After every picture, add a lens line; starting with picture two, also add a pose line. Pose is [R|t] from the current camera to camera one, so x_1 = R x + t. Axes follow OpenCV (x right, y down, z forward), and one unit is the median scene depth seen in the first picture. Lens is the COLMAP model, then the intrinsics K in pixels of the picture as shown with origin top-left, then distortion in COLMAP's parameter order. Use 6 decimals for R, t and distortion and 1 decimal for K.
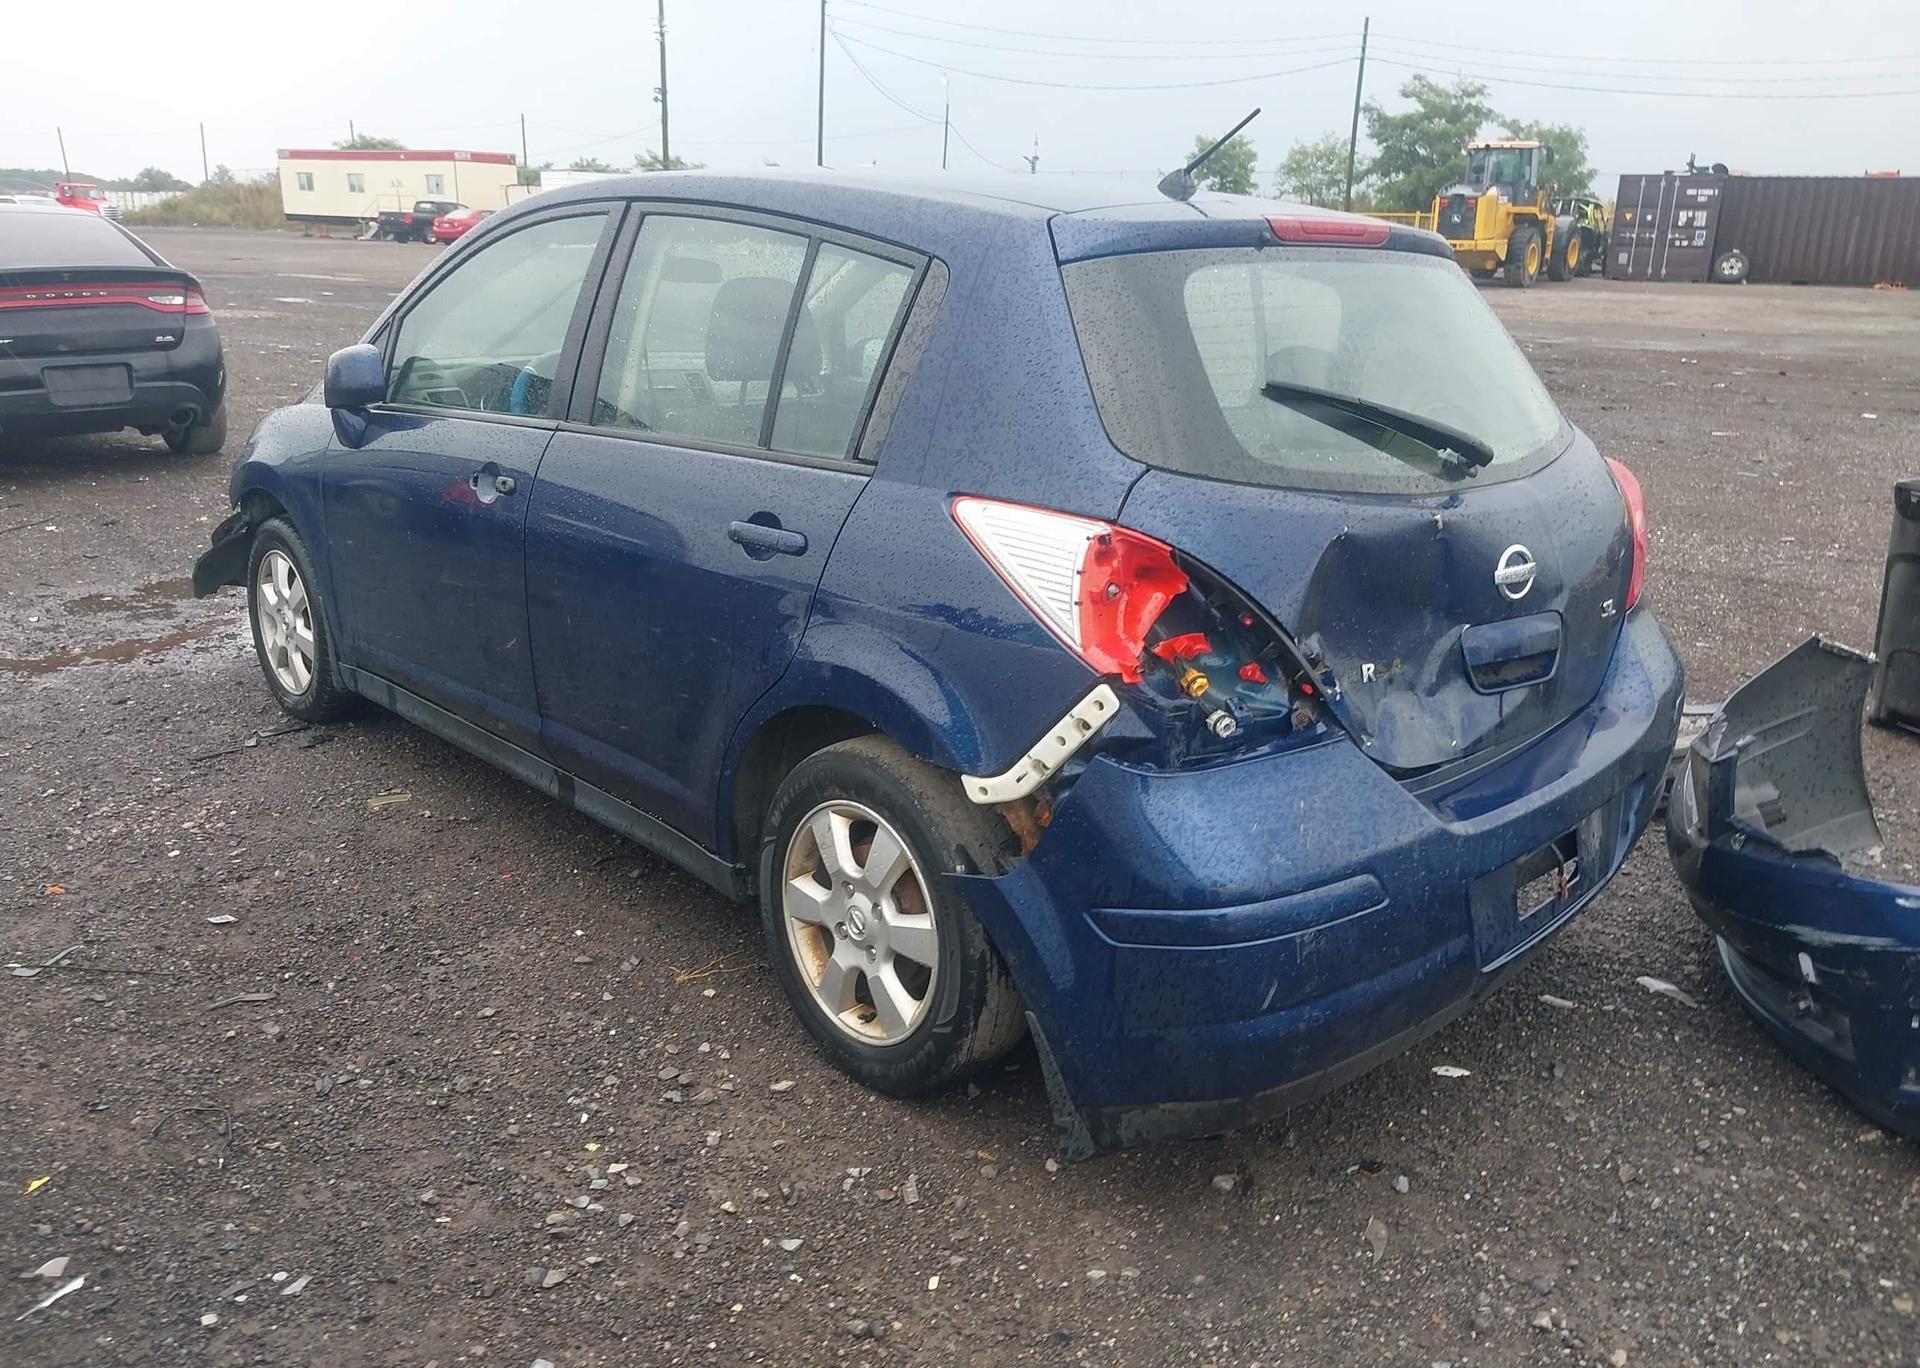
lens RADIAL K [[1550.1, 0, 974.1], [0, 1550.1, 654.5], [0, 0, 1]] dist [-0.000372, 0.003988]
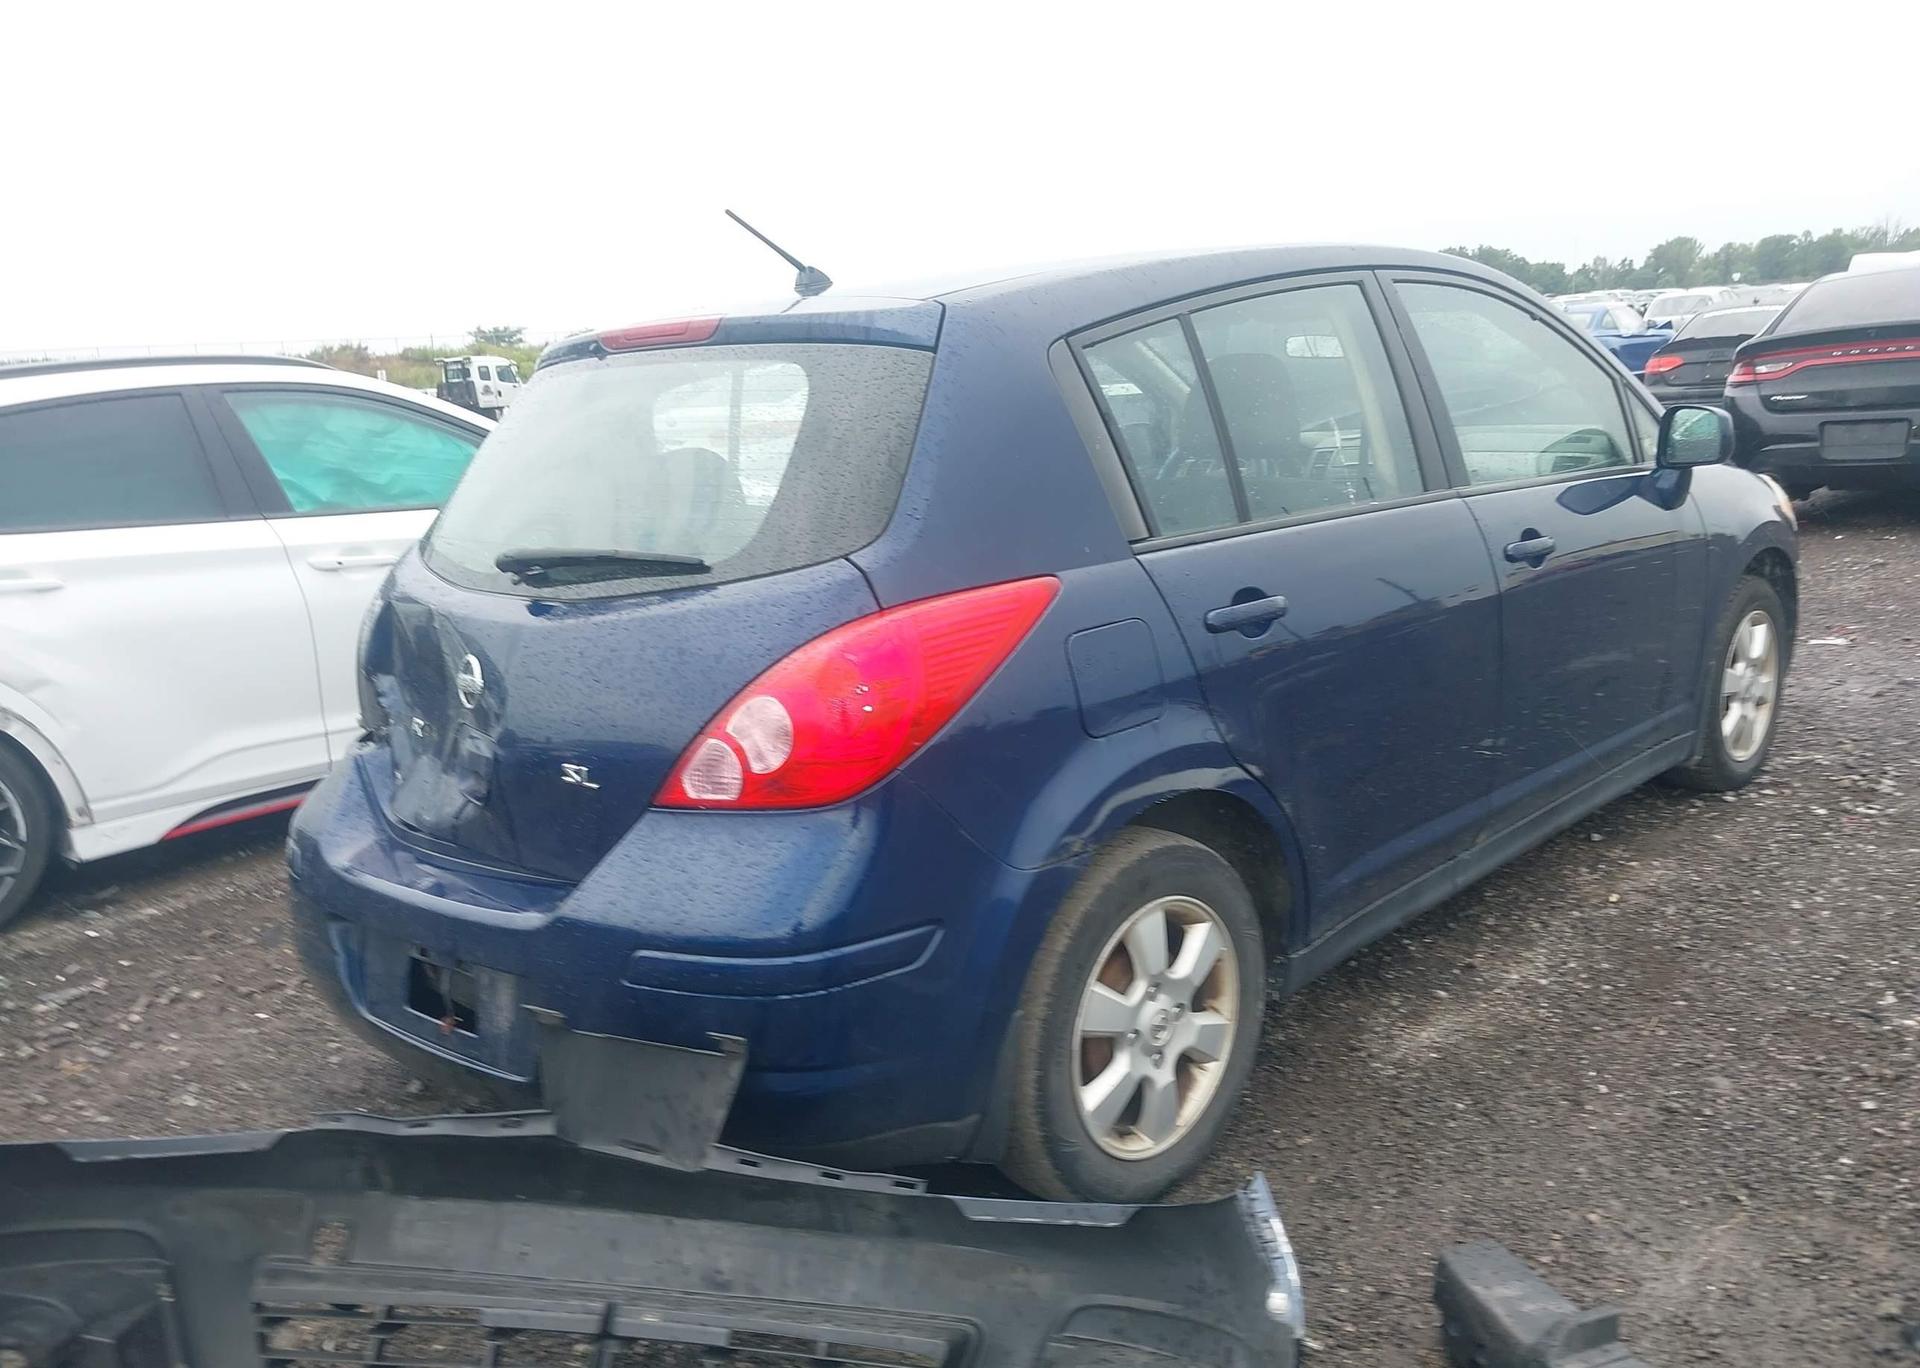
lens RADIAL K [[1516.4, 0, 962.4], [0, 1516.4, 663.6], [0, 0, 1]] dist [0.001764, -0.006045]
pose [[0.062174, 0.169704, -0.983532, 1.329088], [-0.184855, 0.970347, 0.155744, -0.274313], [0.980797, 0.172127, 0.091701, 1.234718]]
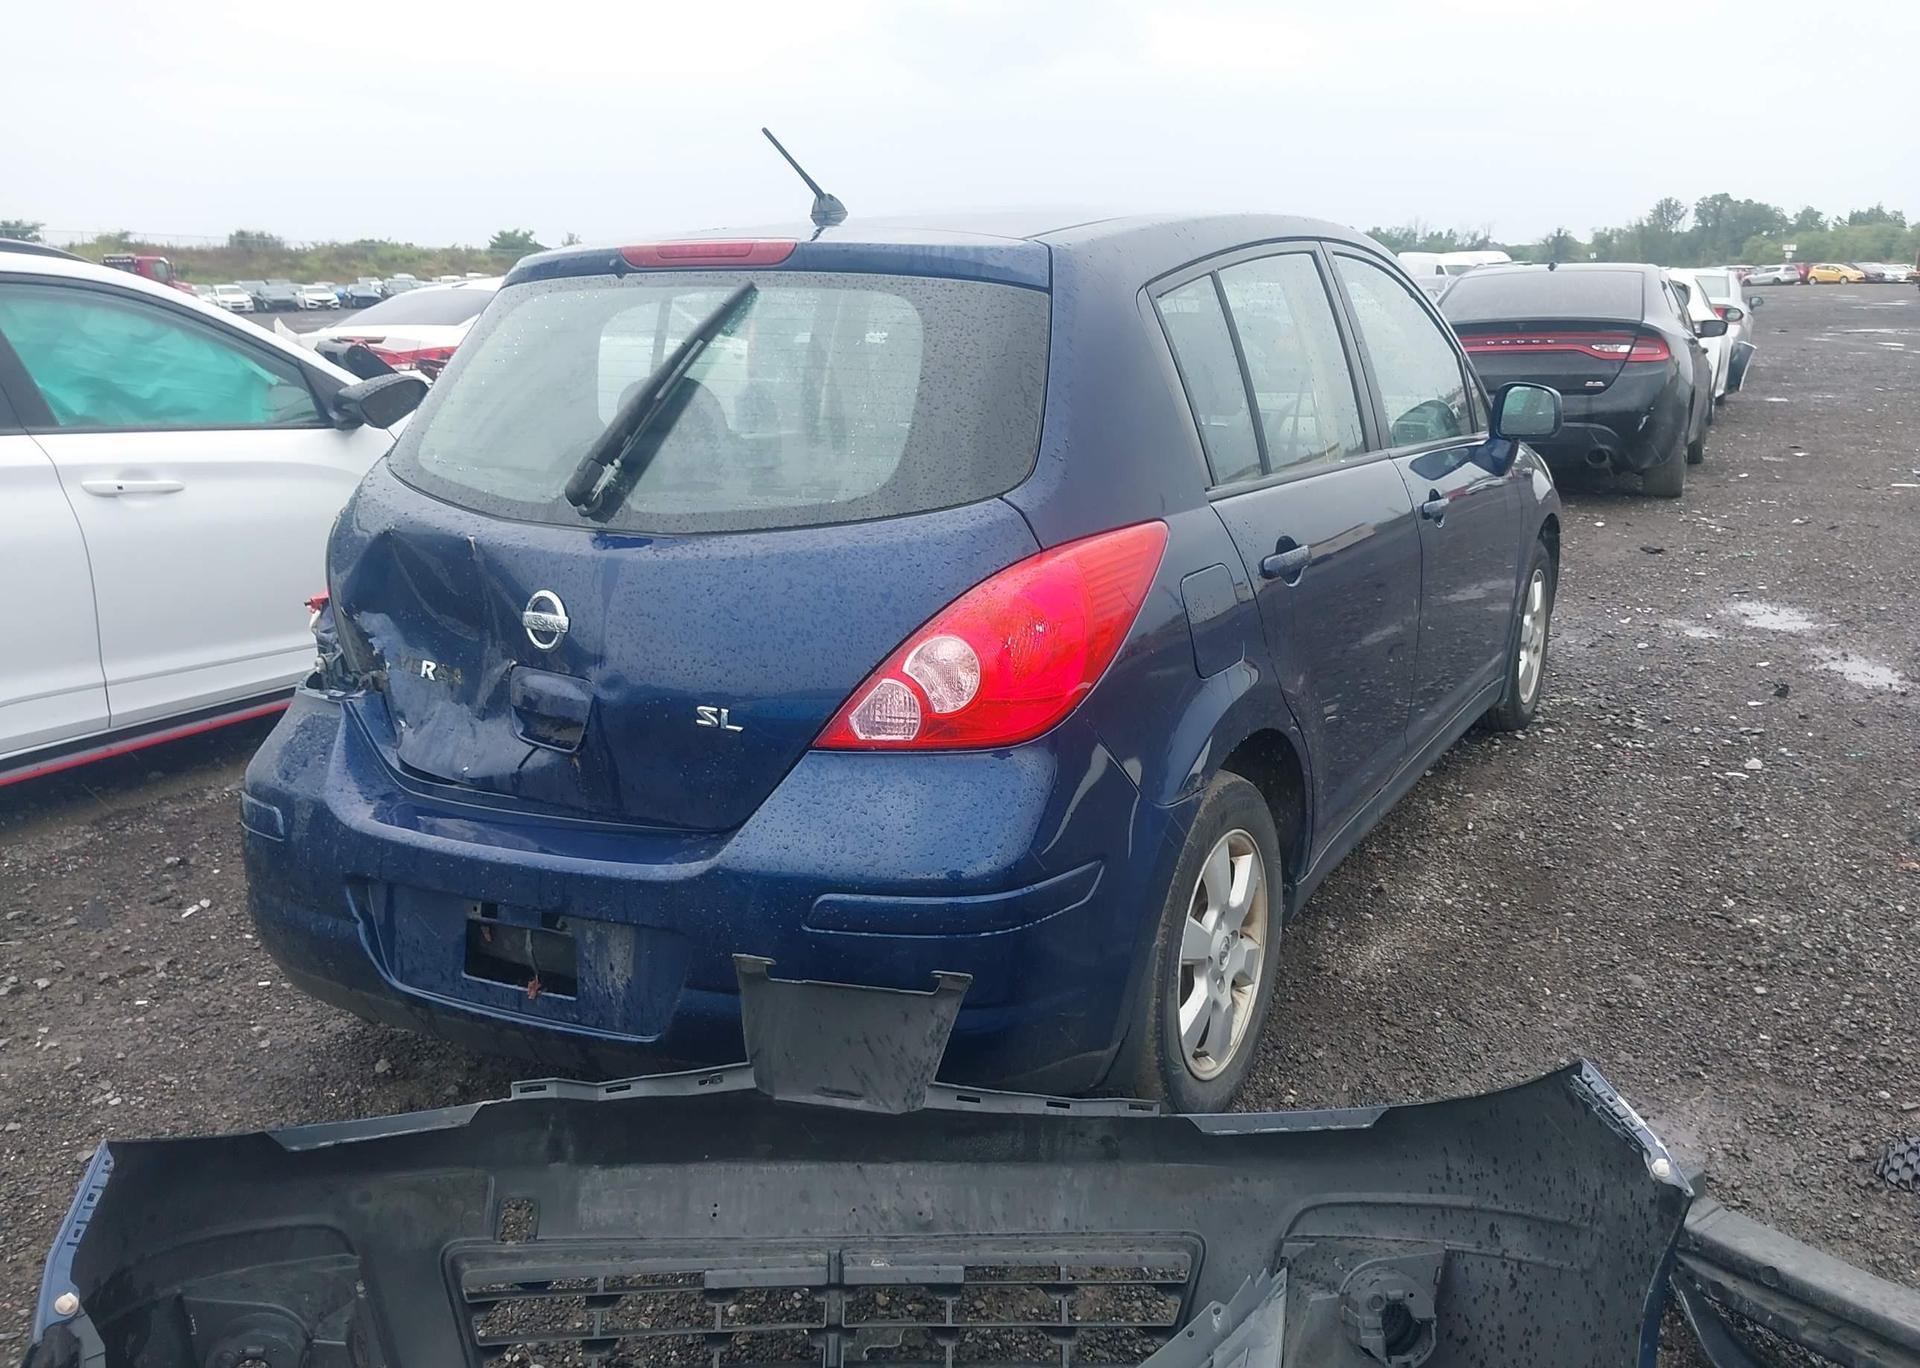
lens RADIAL K [[1550.1, 0, 974.1], [0, 1550.1, 654.5], [0, 0, 1]] dist [-0.000372, 0.003988]
pose [[0.324628, 0.193883, -0.925757, 1.294549], [-0.227996, 0.965944, 0.122350, -0.203929], [0.917951, 0.171350, 0.357777, 0.922607]]
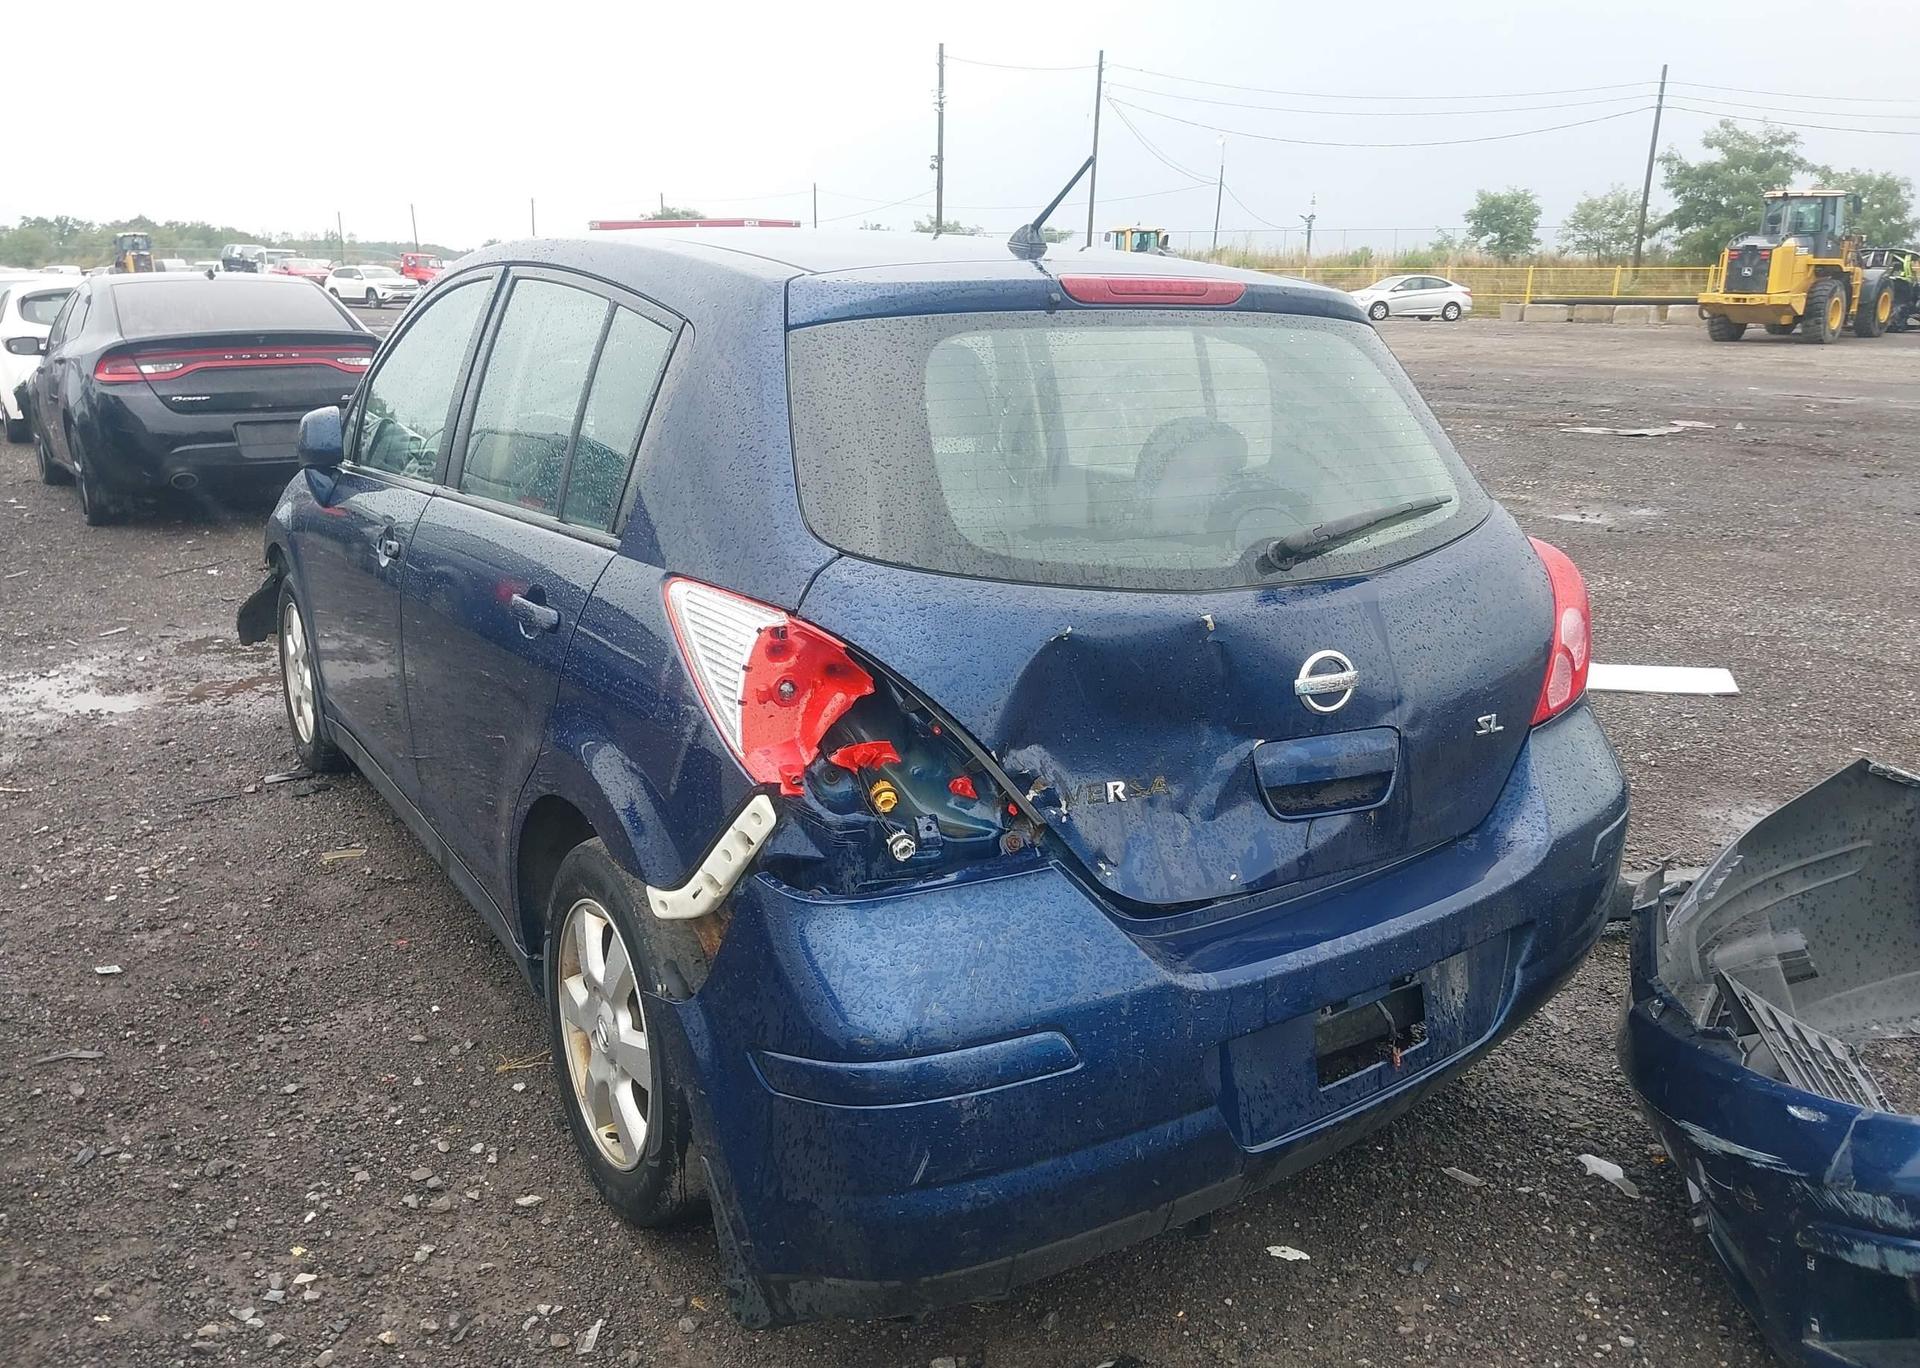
lens RADIAL K [[1533.9, 0, 952.4], [0, 1533.9, 651.0], [0, 0, 1]] dist [0.009729, -0.010012]
pose [[0.983257, 0.032711, -0.179264, 0.302671], [-0.039239, 0.998685, -0.032995, -0.033808], [0.177948, 0.039477, 0.983248, 0.130642]]
